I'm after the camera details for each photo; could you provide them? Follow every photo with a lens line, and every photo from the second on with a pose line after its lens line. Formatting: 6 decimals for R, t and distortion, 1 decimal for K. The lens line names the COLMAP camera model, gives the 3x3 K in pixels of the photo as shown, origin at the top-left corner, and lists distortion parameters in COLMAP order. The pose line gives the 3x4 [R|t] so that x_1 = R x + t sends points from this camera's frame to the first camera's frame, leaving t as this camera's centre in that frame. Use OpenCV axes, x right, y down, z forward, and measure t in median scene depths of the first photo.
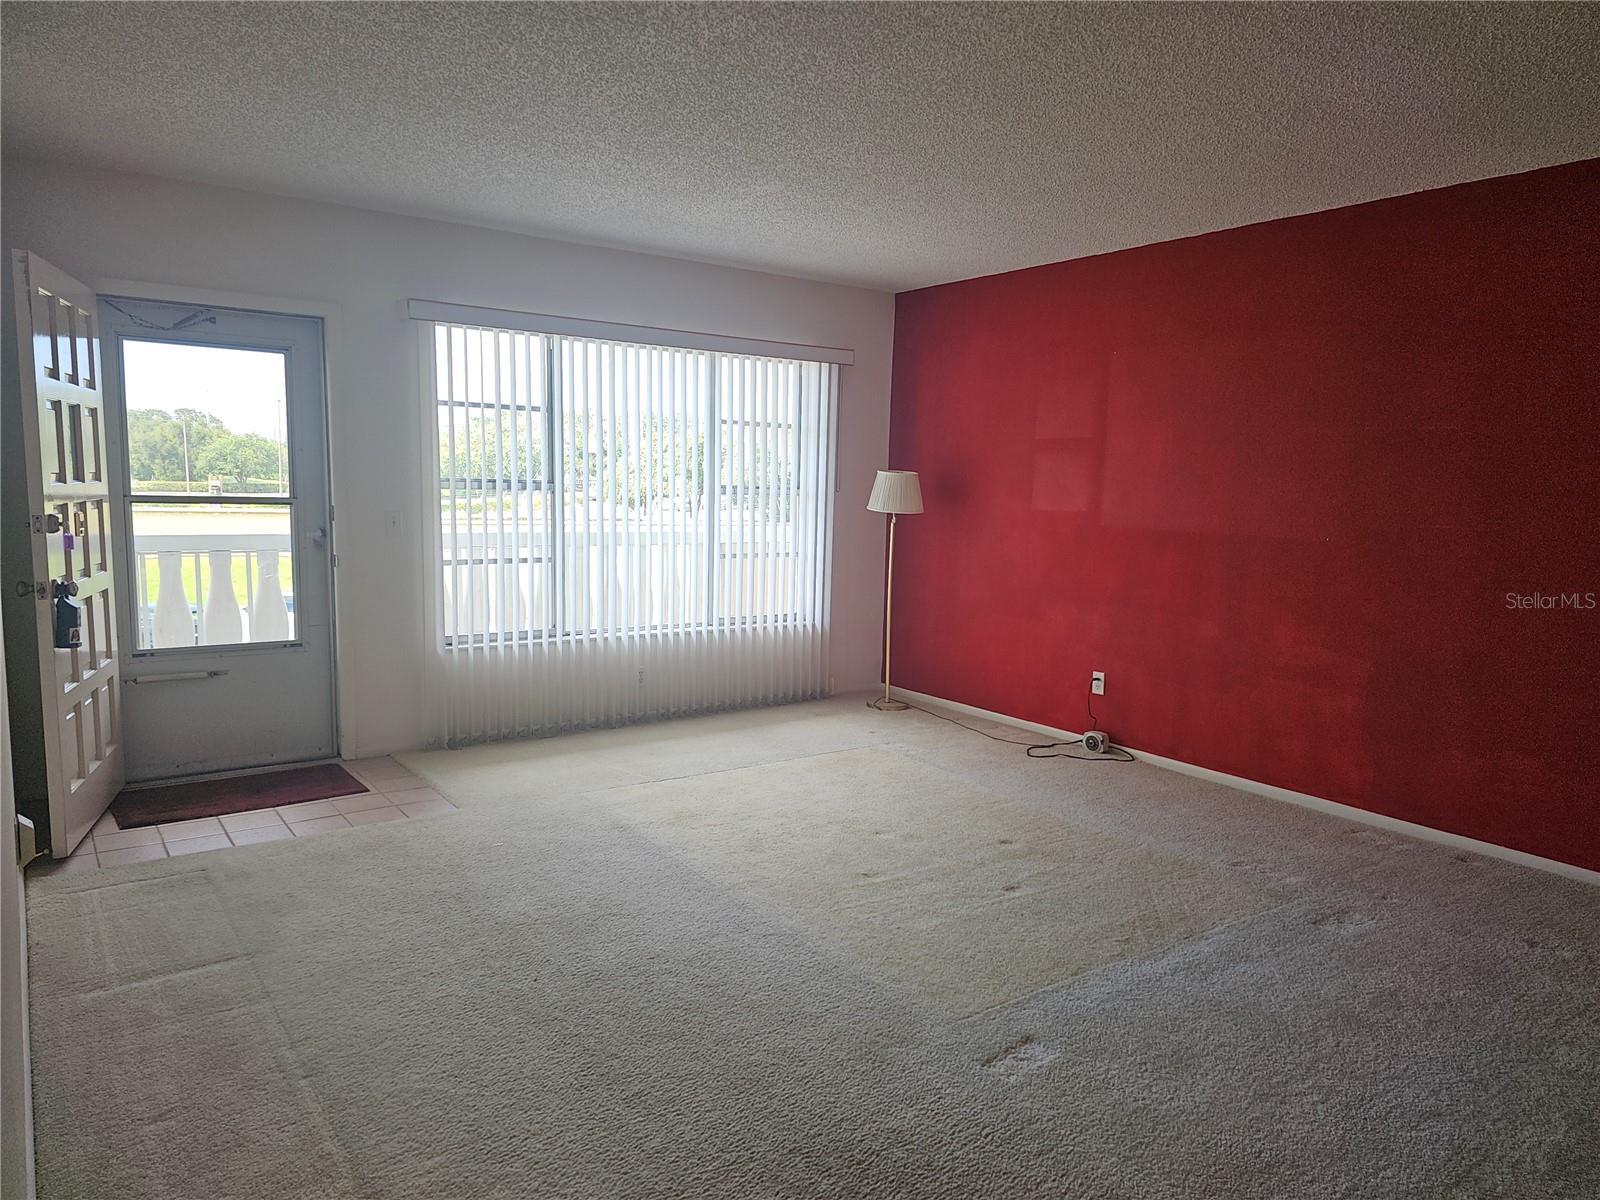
lens RADIAL K [[1073.9, 0, 797.2], [0, 1073.9, 591.3], [0, 0, 1]] dist [0.066504, -0.058375]
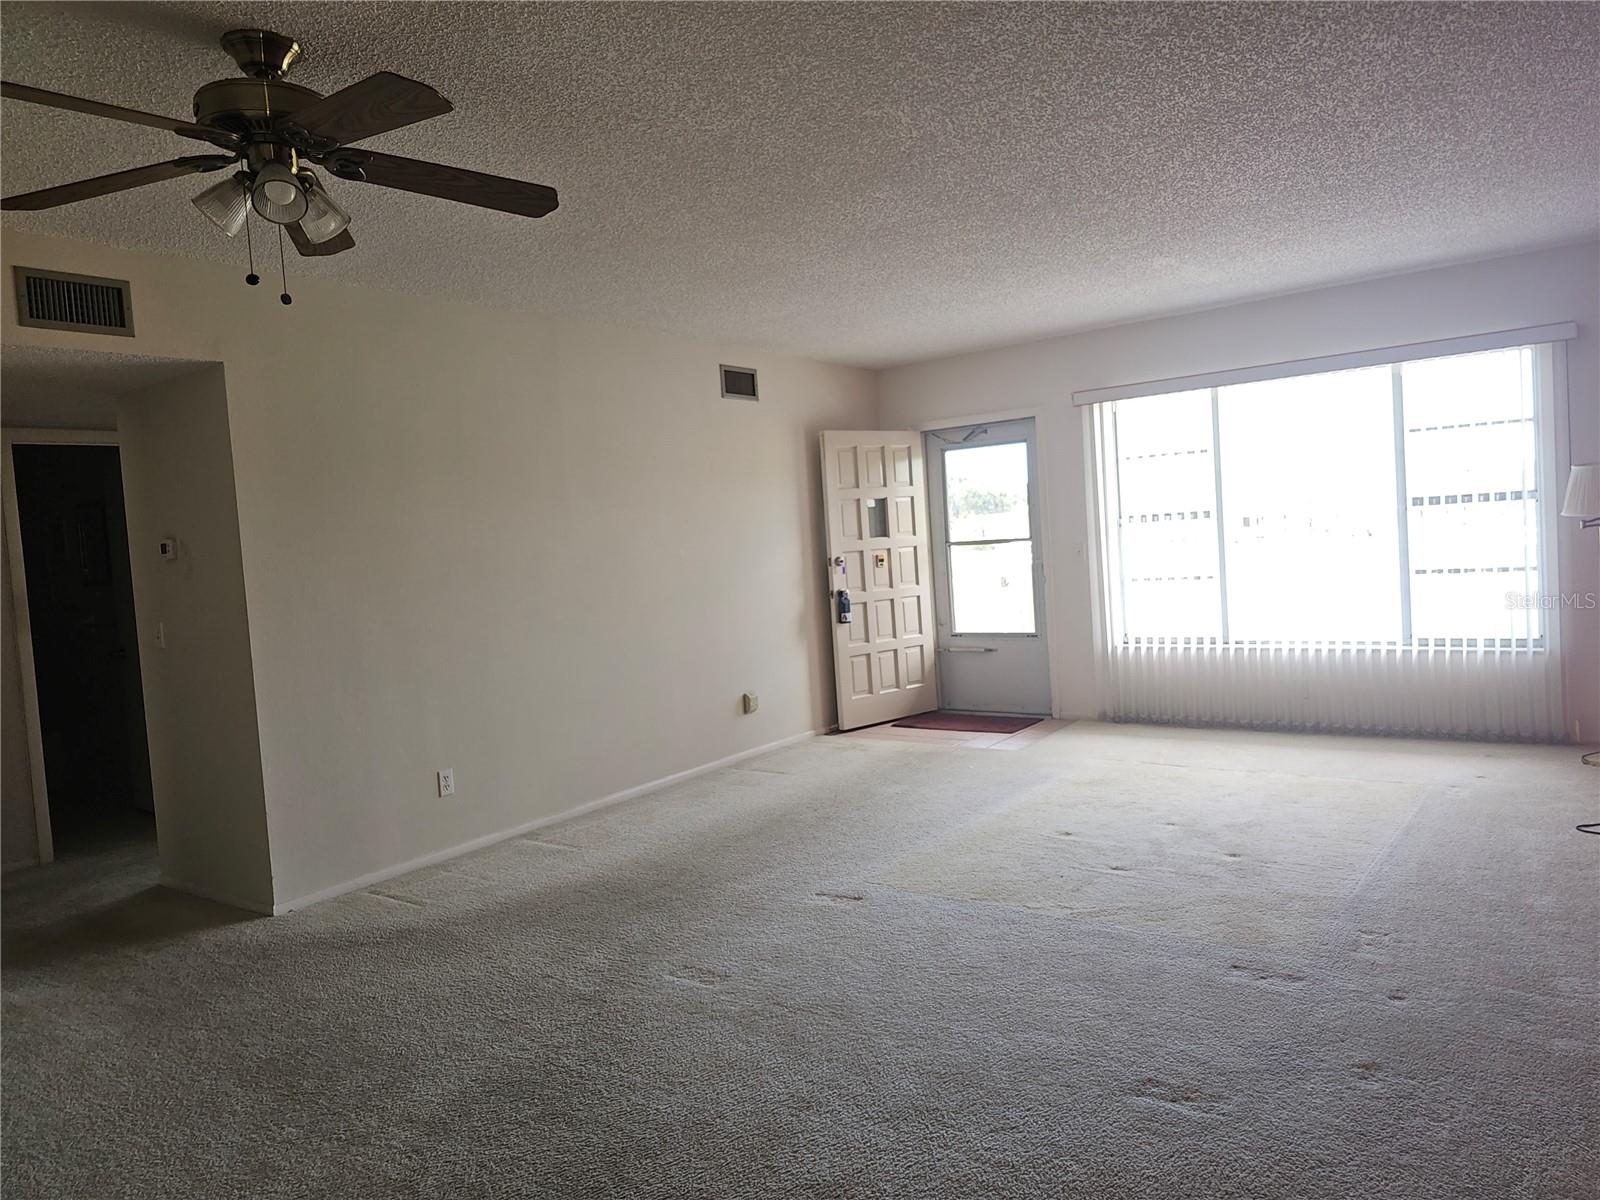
lens RADIAL K [[1073.9, 0, 797.2], [0, 1073.9, 591.3], [0, 0, 1]] dist [0.066504, -0.058375]
pose [[0.305028, 0.010049, -0.952290, 0.858895], [-0.021658, 0.999759, 0.003612, -0.009951], [0.952097, 0.019523, 0.305172, 0.237472]]
